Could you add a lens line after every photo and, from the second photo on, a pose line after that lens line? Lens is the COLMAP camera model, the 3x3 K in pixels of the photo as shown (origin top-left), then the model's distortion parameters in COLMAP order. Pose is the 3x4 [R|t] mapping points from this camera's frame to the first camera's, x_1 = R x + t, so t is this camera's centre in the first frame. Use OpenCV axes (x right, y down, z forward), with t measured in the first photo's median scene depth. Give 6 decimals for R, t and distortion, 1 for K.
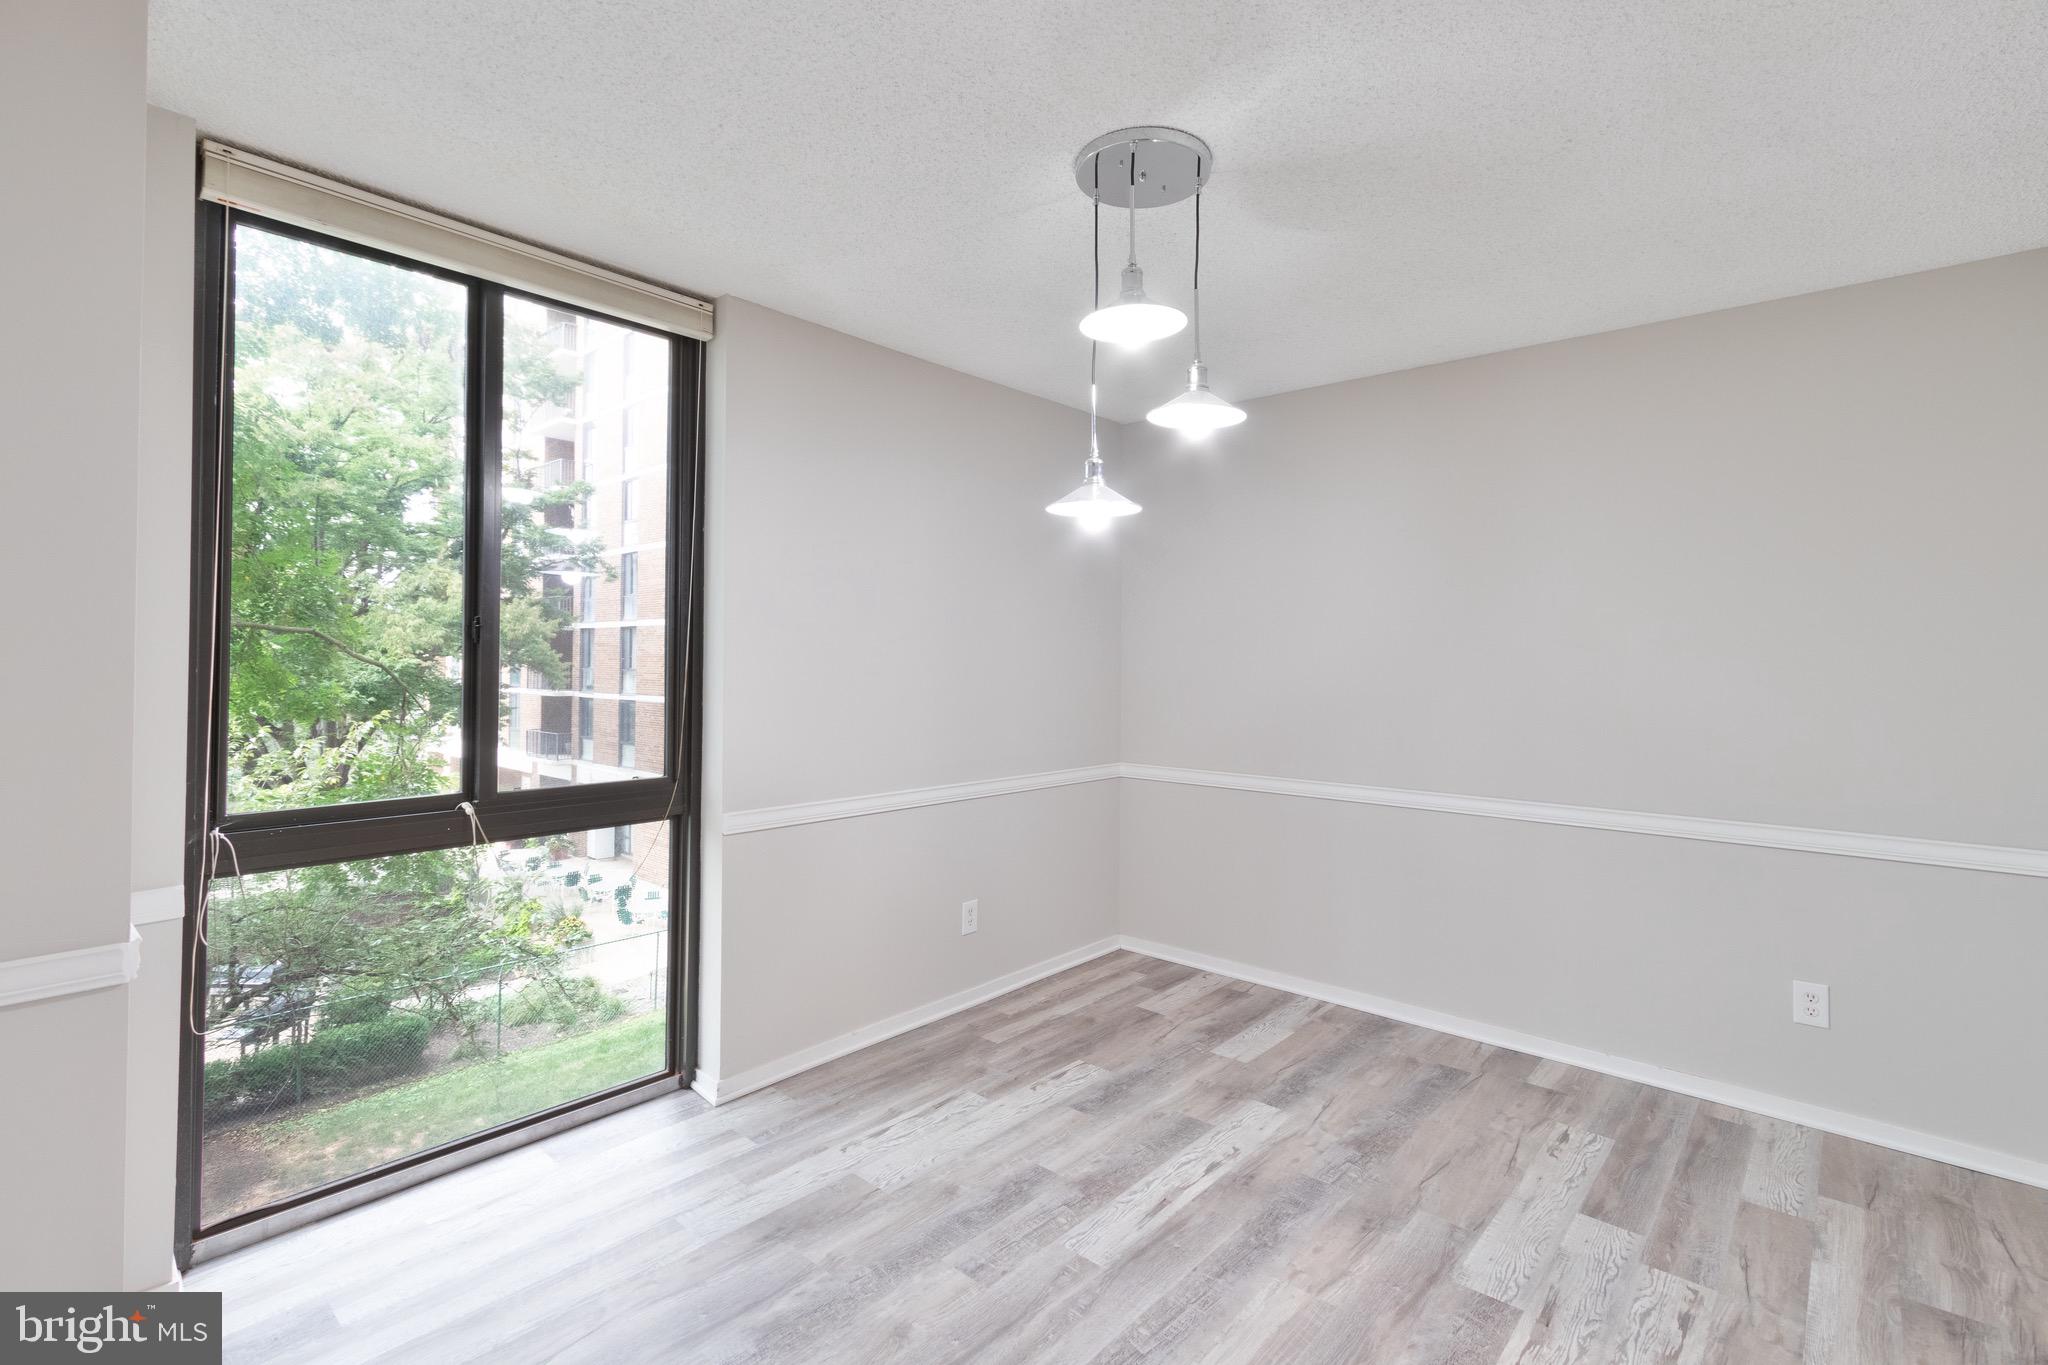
lens RADIAL K [[931.5, 0, 1032.8], [0, 931.5, 666.6], [0, 0, 1]] dist [0.006501, -0.001951]
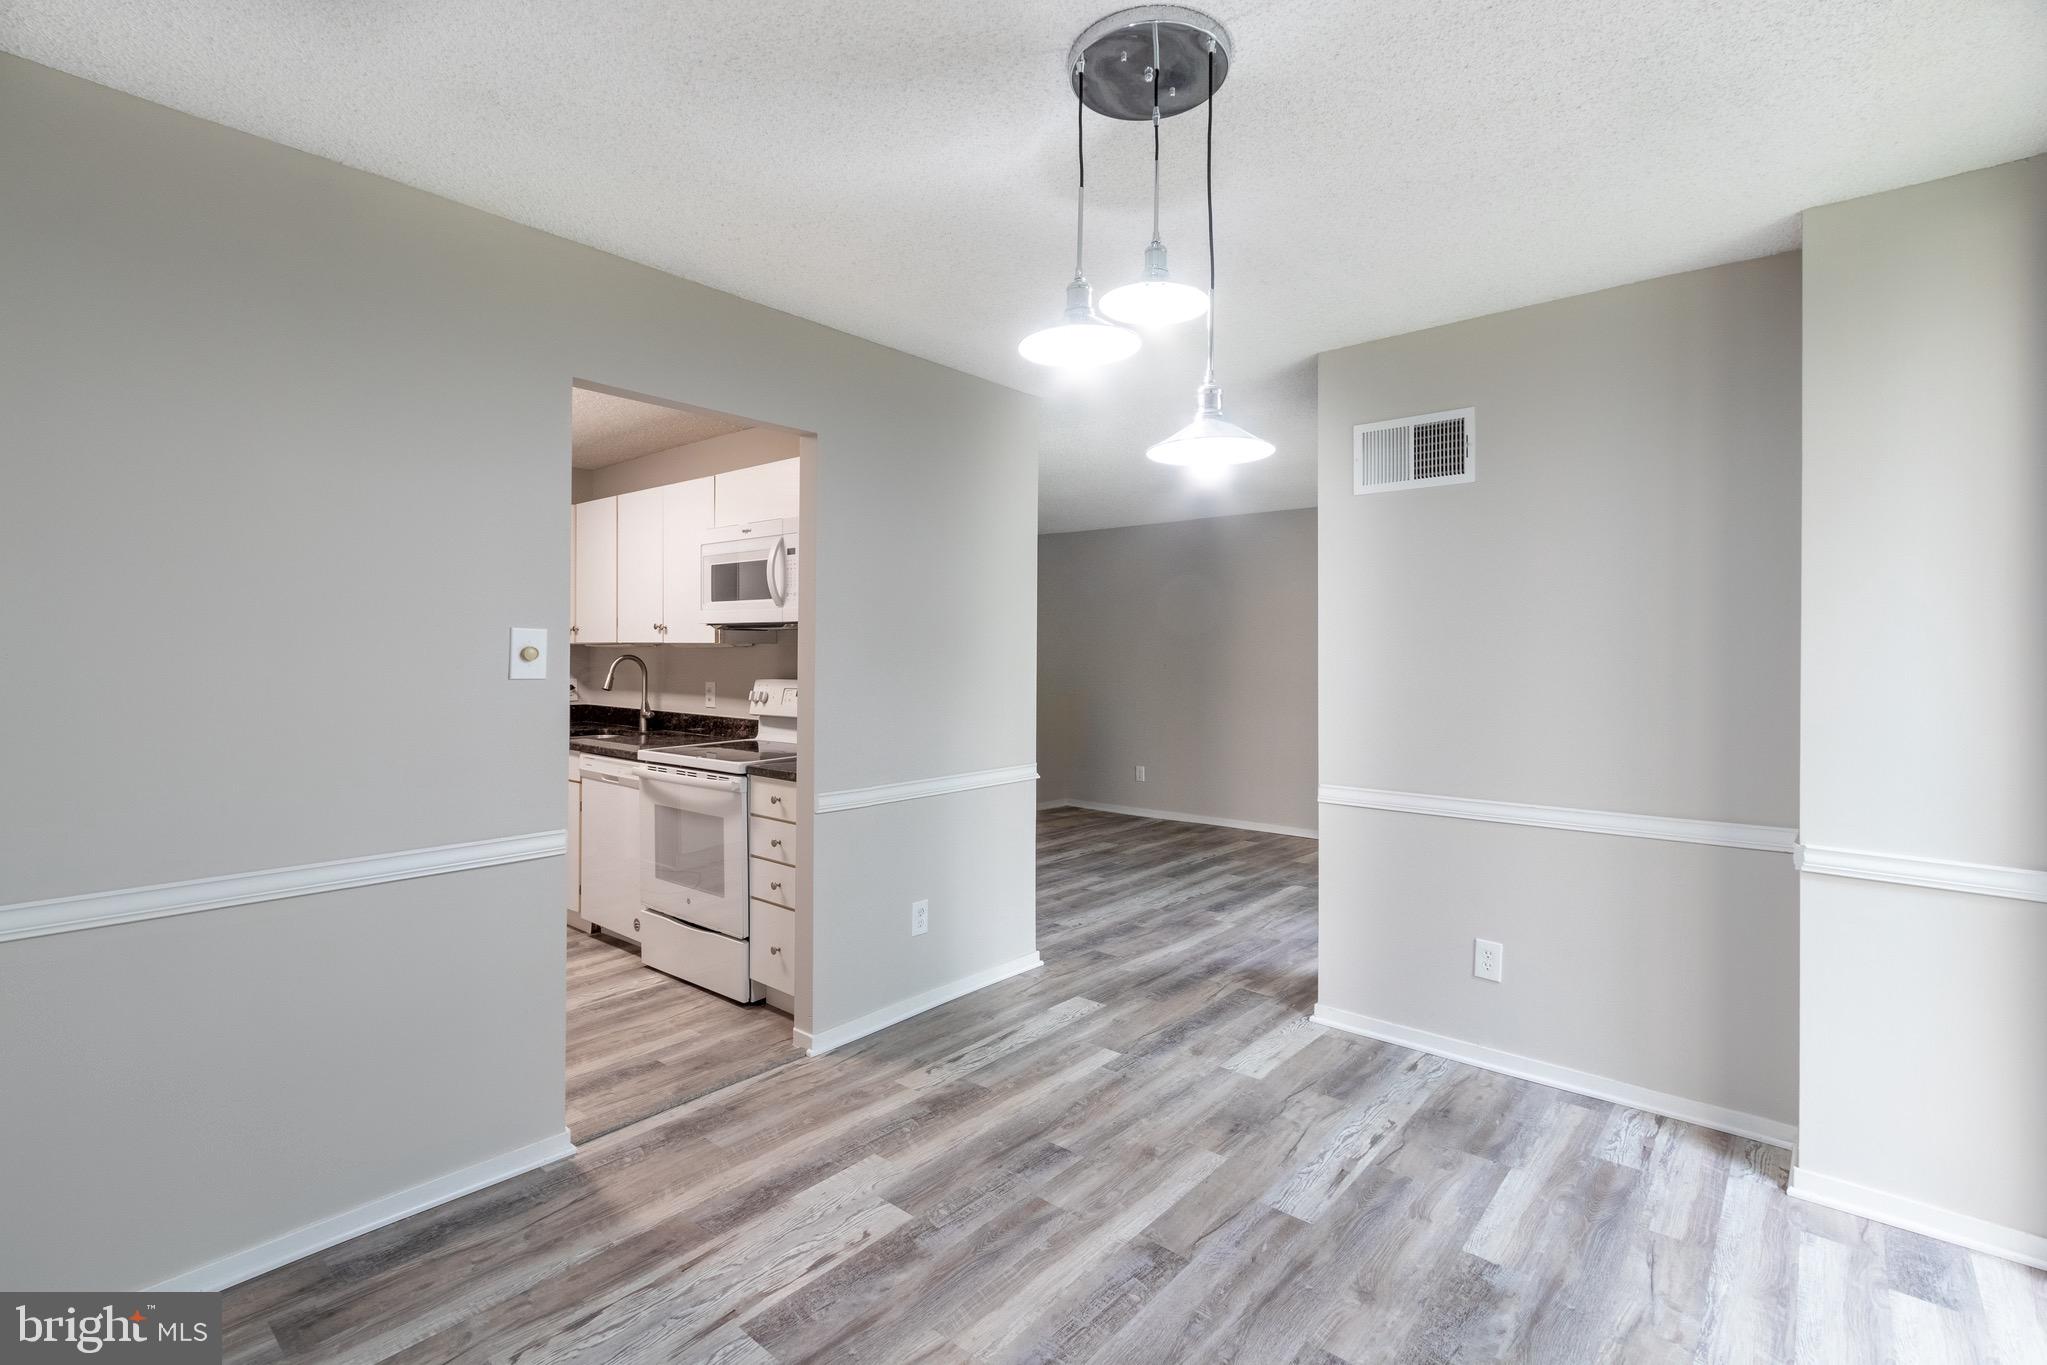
lens RADIAL K [[931.1, 0, 1030.5], [0, 931.1, 661.5], [0, 0, 1]] dist [0.006501, -0.001951]
pose [[-0.999722, -0.012361, -0.020101, 0.176260], [-0.012543, 0.999881, 0.008930, -0.002281], [0.019988, 0.009180, -0.999758, 1.353079]]
